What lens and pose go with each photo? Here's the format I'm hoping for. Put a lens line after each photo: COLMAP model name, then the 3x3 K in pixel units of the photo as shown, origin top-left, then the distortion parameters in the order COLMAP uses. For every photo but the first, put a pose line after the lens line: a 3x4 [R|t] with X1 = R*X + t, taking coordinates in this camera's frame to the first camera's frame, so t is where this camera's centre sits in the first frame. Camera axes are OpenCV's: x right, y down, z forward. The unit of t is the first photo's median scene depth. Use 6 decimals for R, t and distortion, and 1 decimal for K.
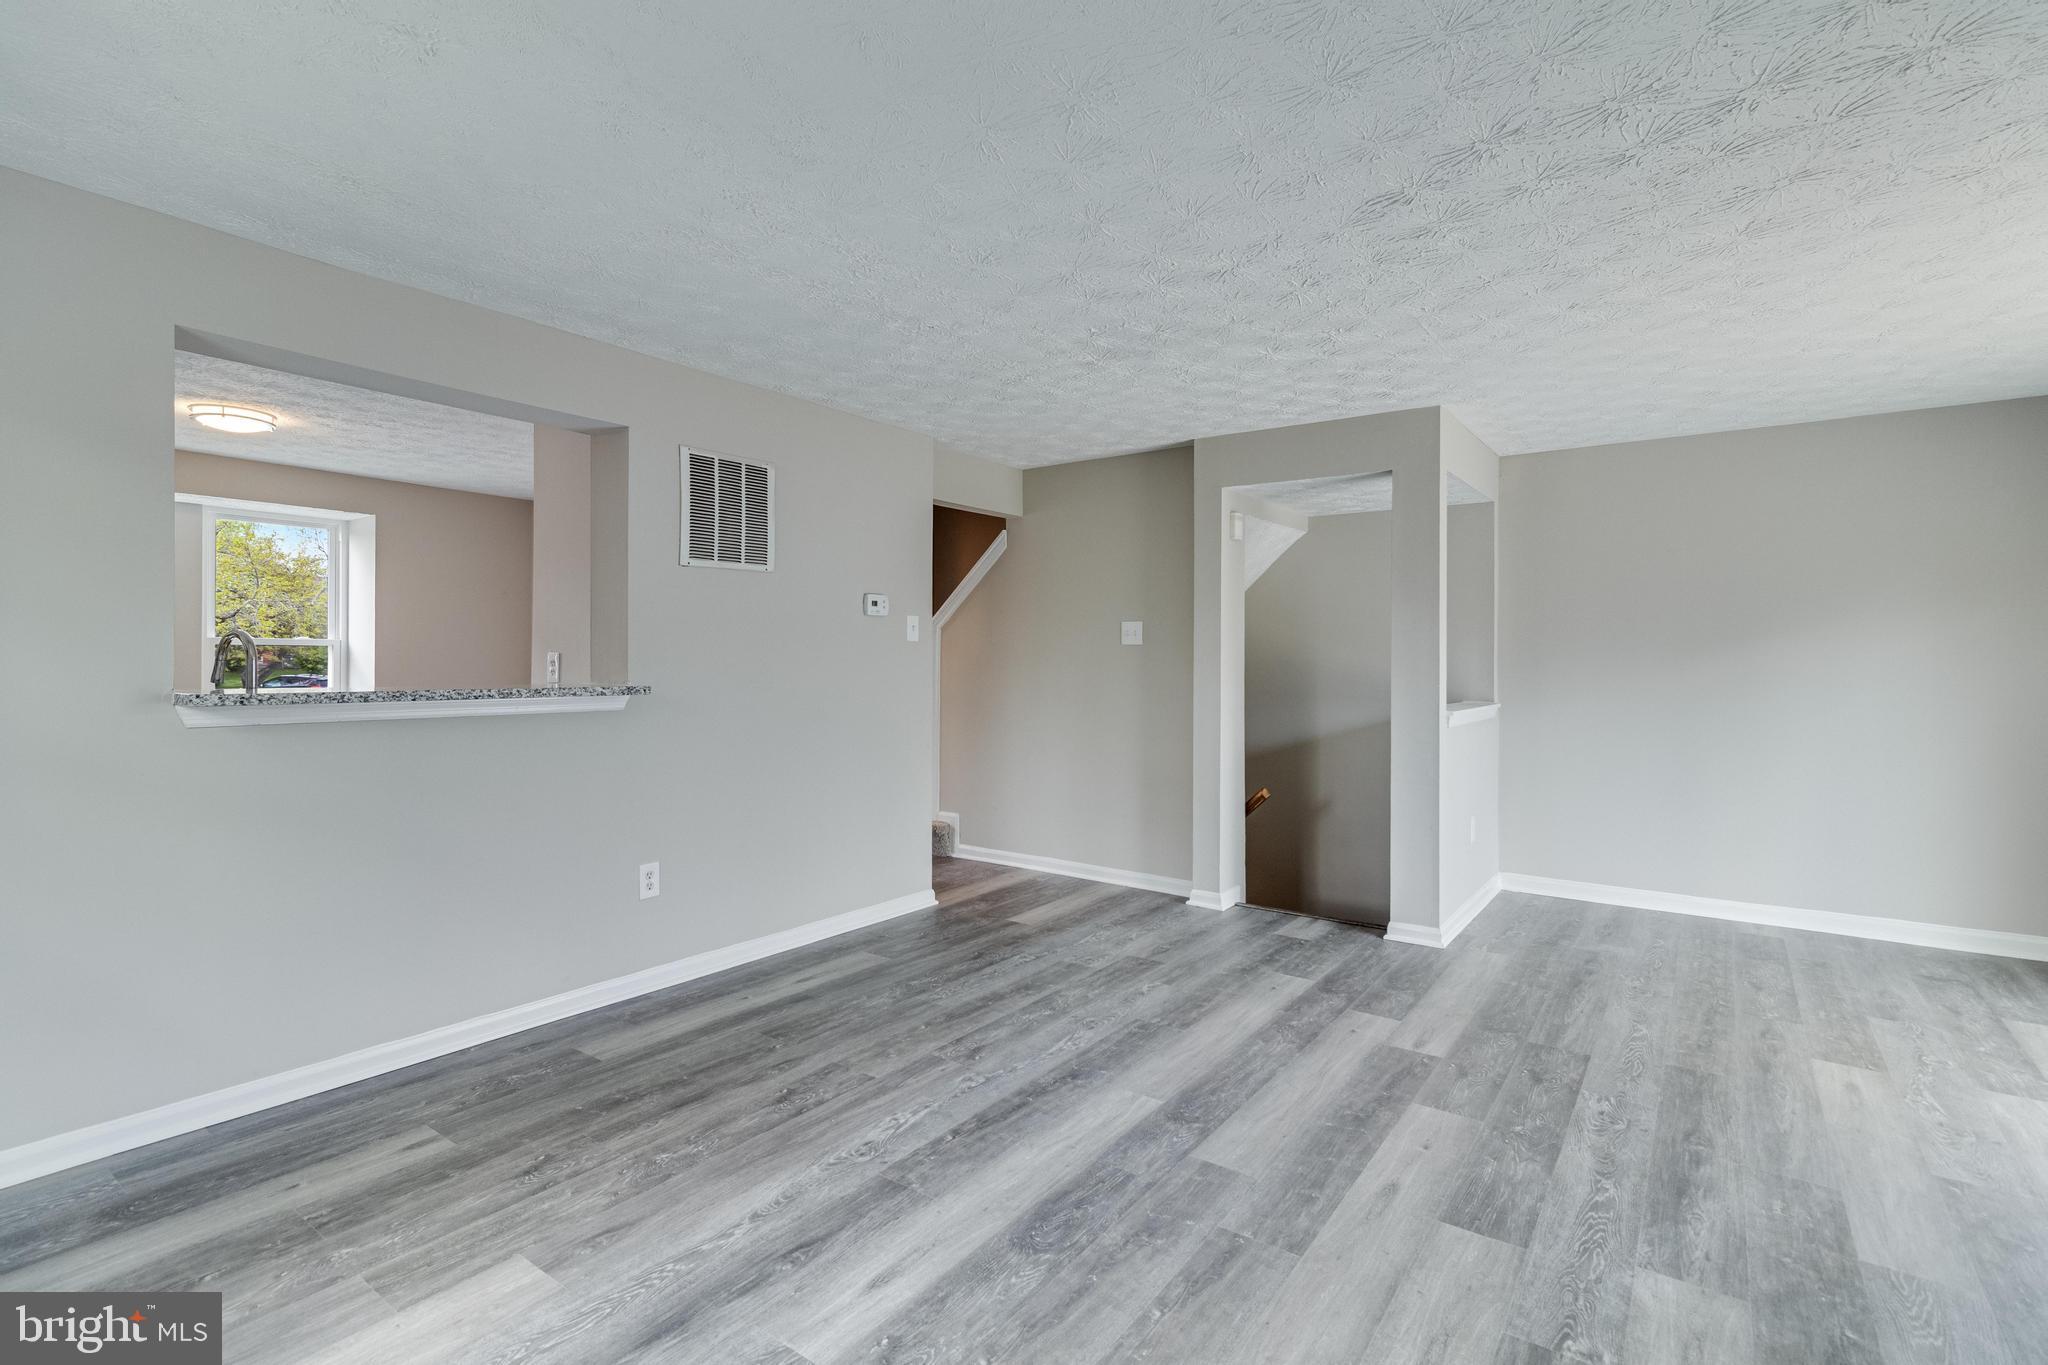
lens RADIAL K [[947.2, 0, 1020.4], [0, 947.2, 658.4], [0, 0, 1]] dist [-0.005128, 0.002037]
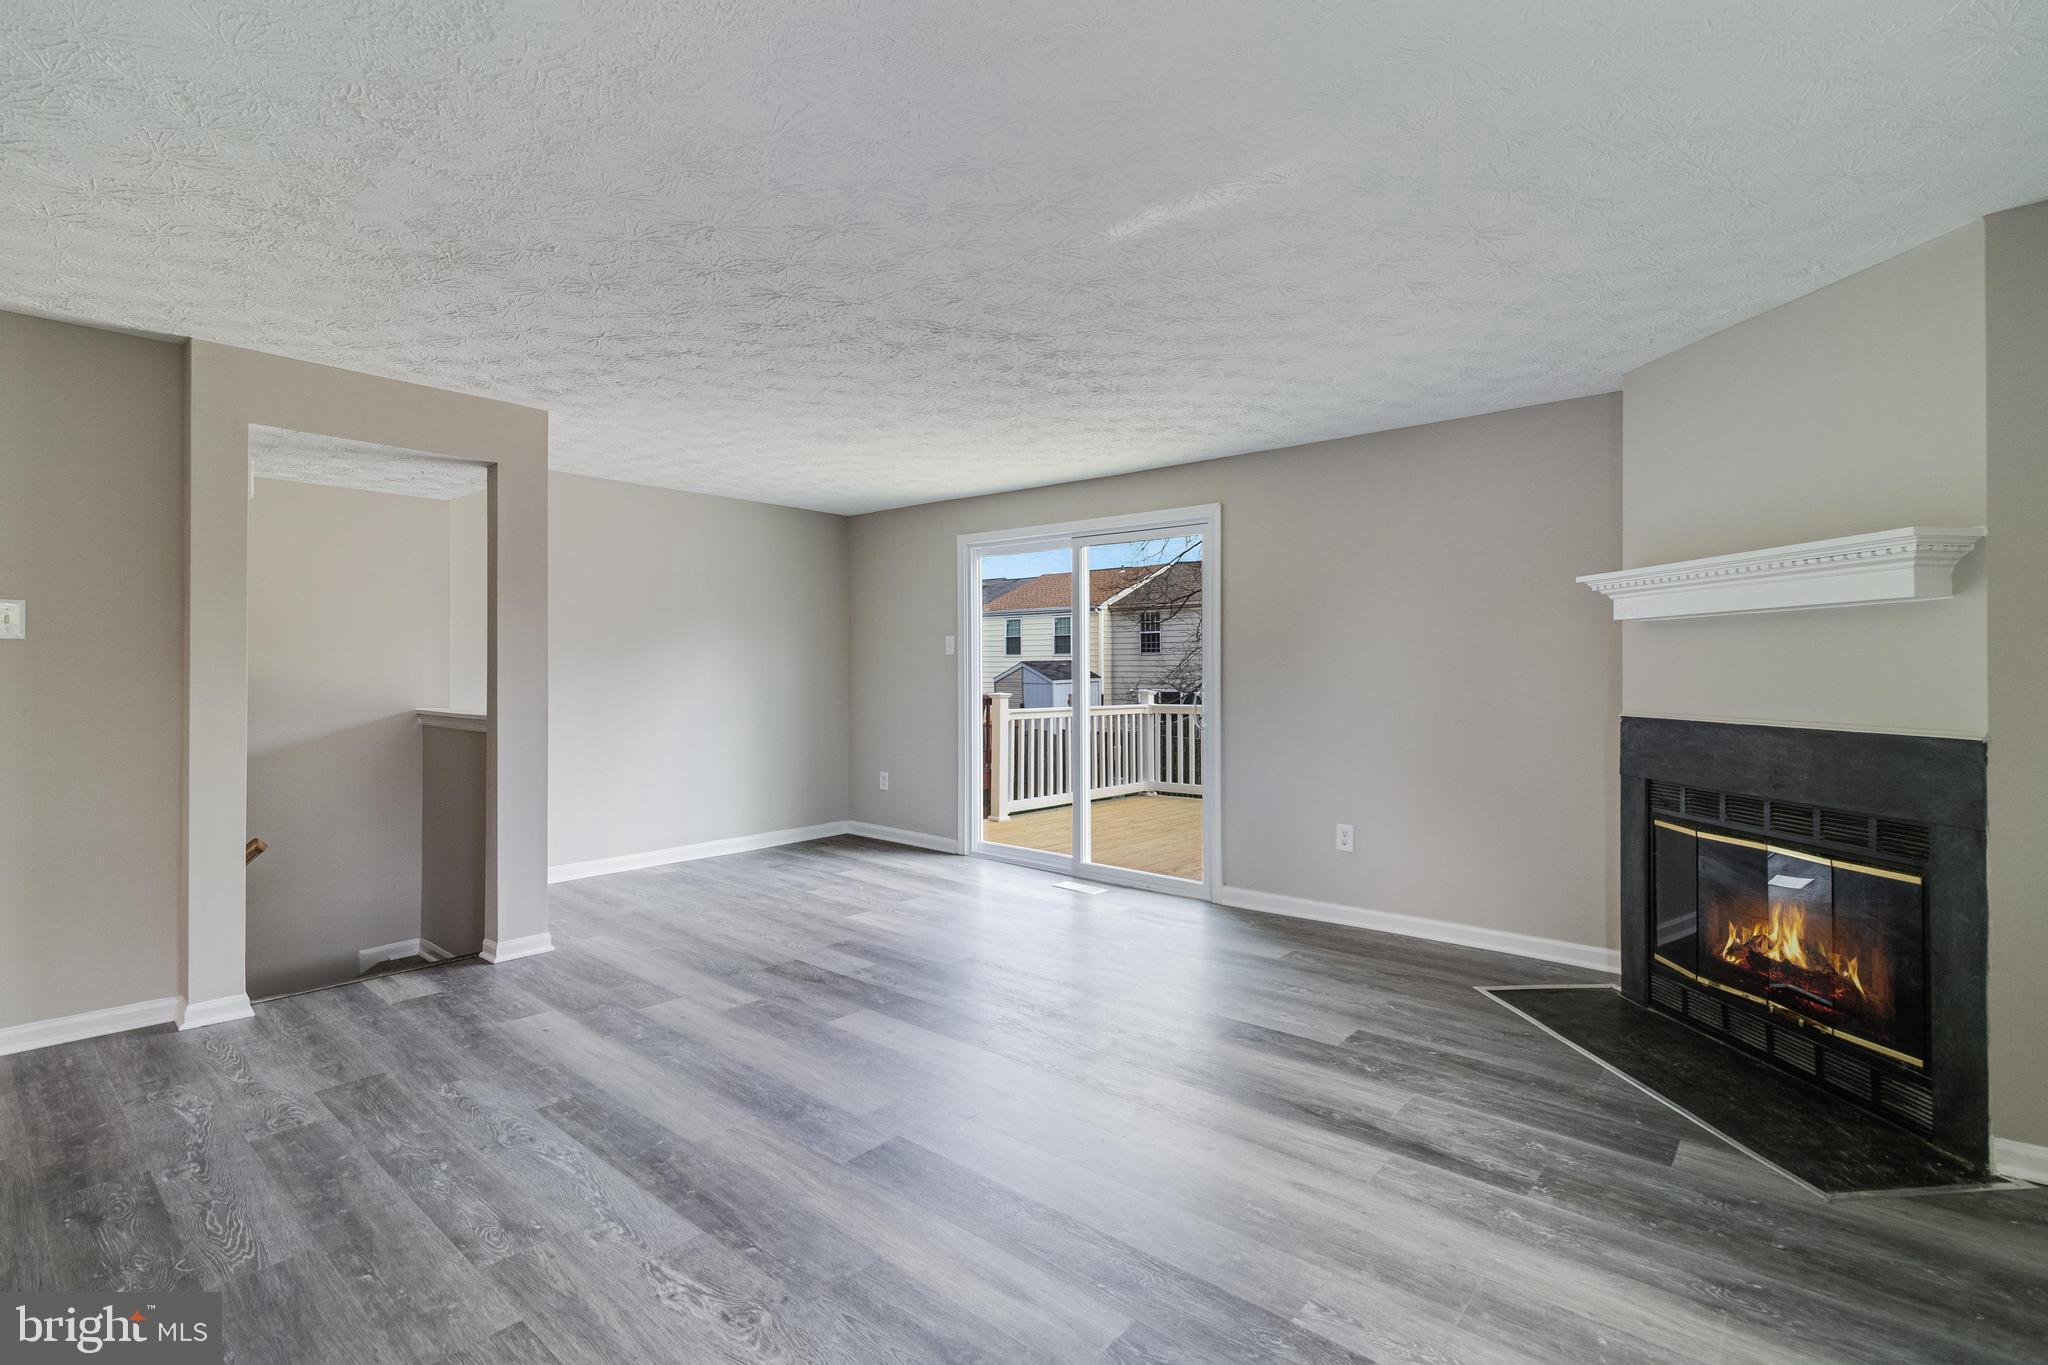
lens RADIAL K [[947.2, 0, 1028.4], [0, 947.2, 660.9], [0, 0, 1]] dist [-0.005128, 0.002037]
pose [[0.077927, 0.003292, 0.996954, -0.663674], [-0.002126, 0.999993, -0.003136, -0.000700], [-0.996957, -0.001875, 0.077934, 0.529503]]
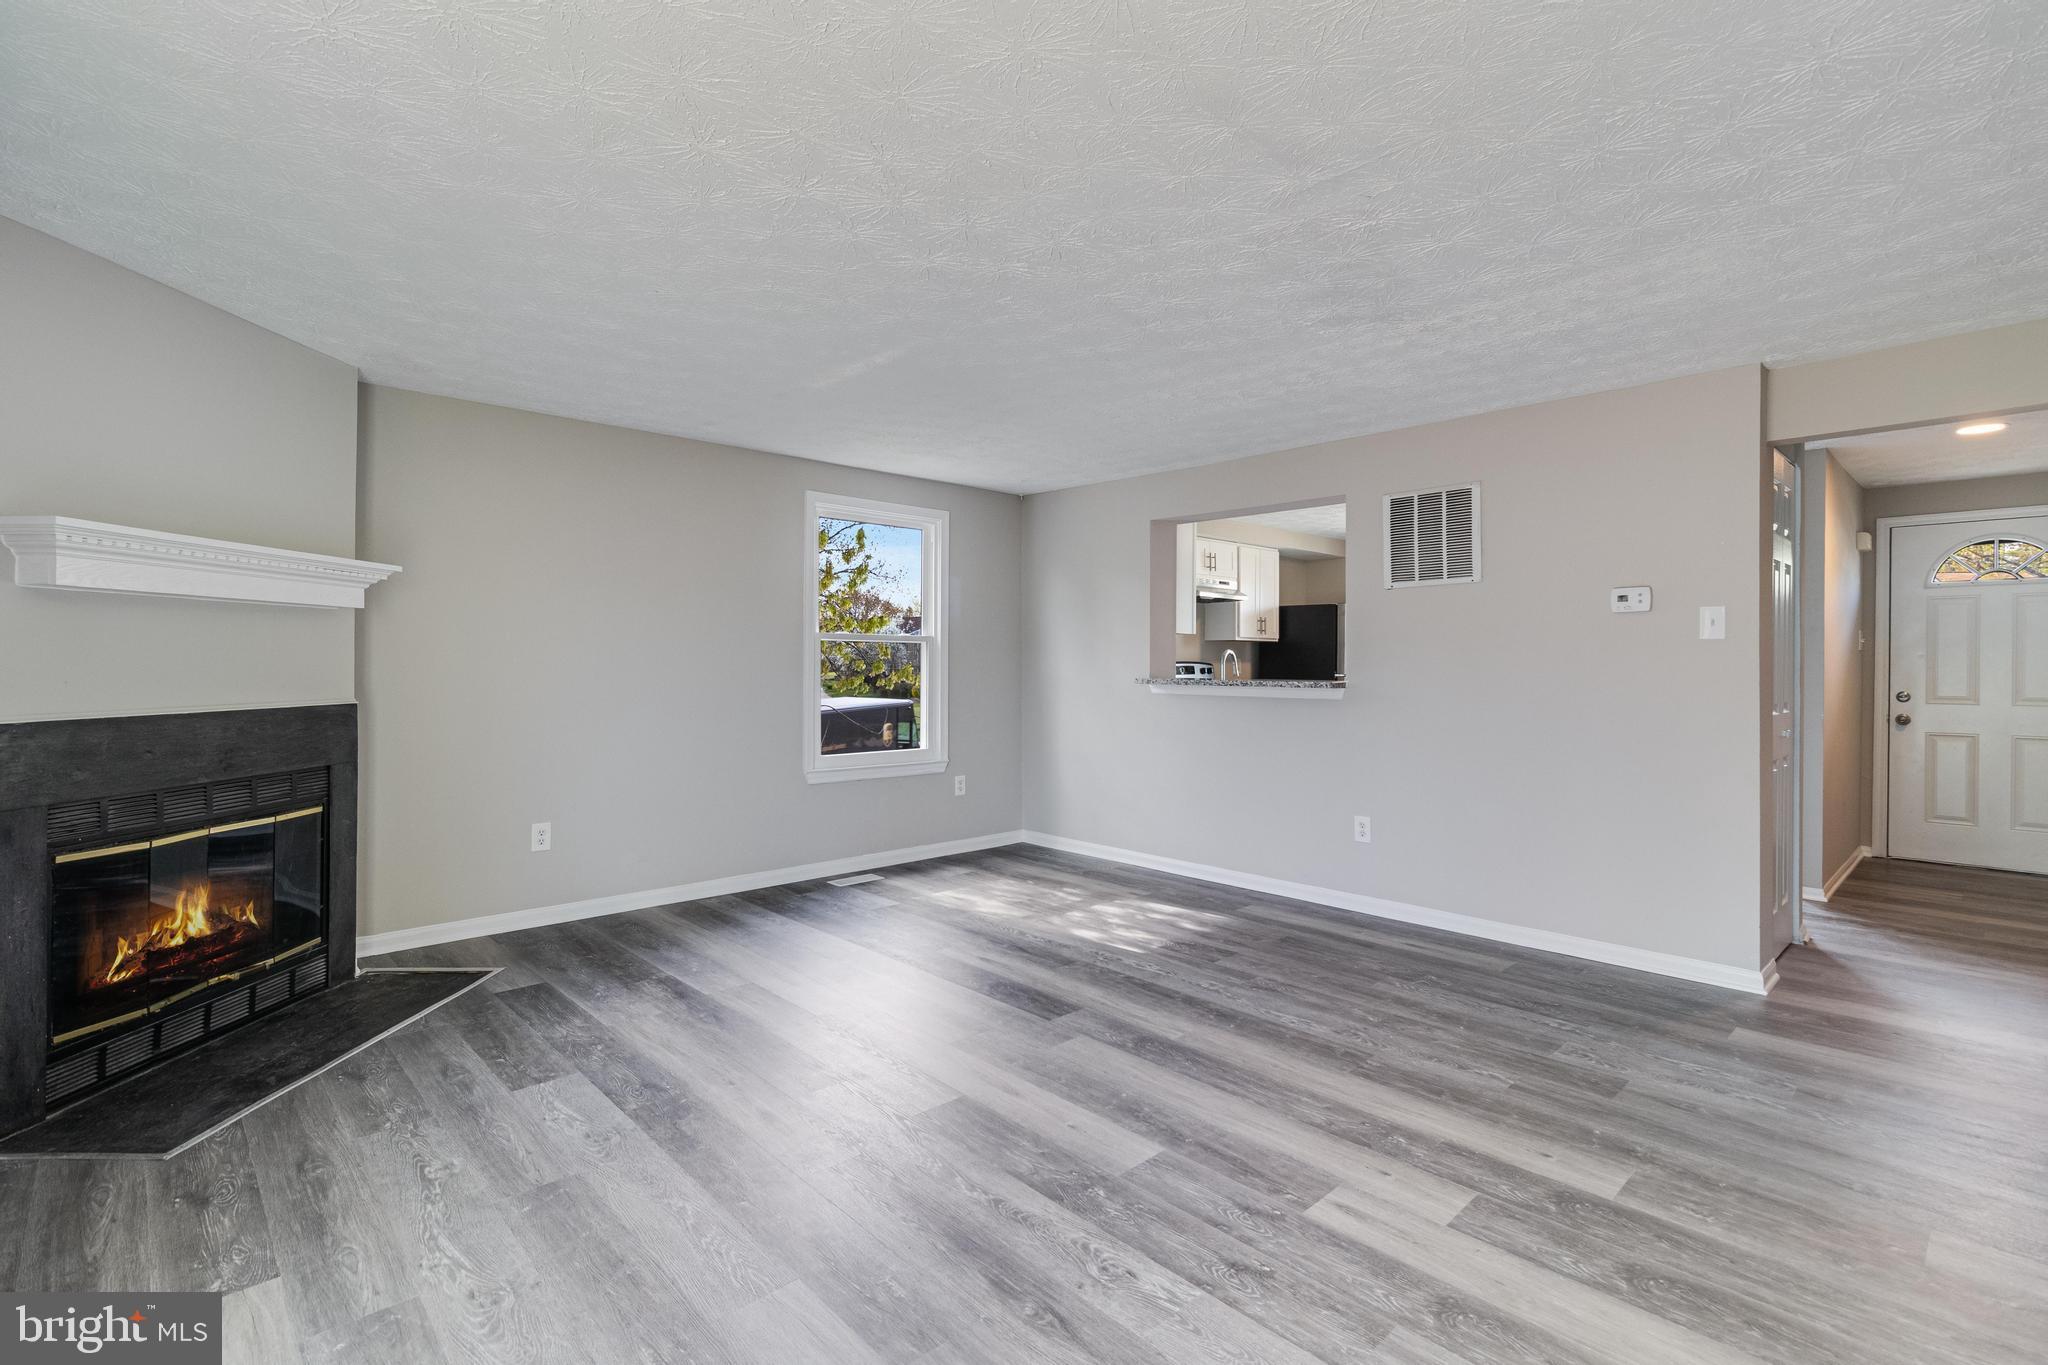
lens RADIAL K [[947.2, 0, 1040.3], [0, 947.2, 656.0], [0, 0, 1]] dist [-0.005128, 0.002037]
pose [[-0.170305, -0.014750, -0.985281, 1.096975], [-0.003597, 0.999891, -0.014347, 0.013296], [0.985385, 0.001100, -0.170339, 0.856245]]
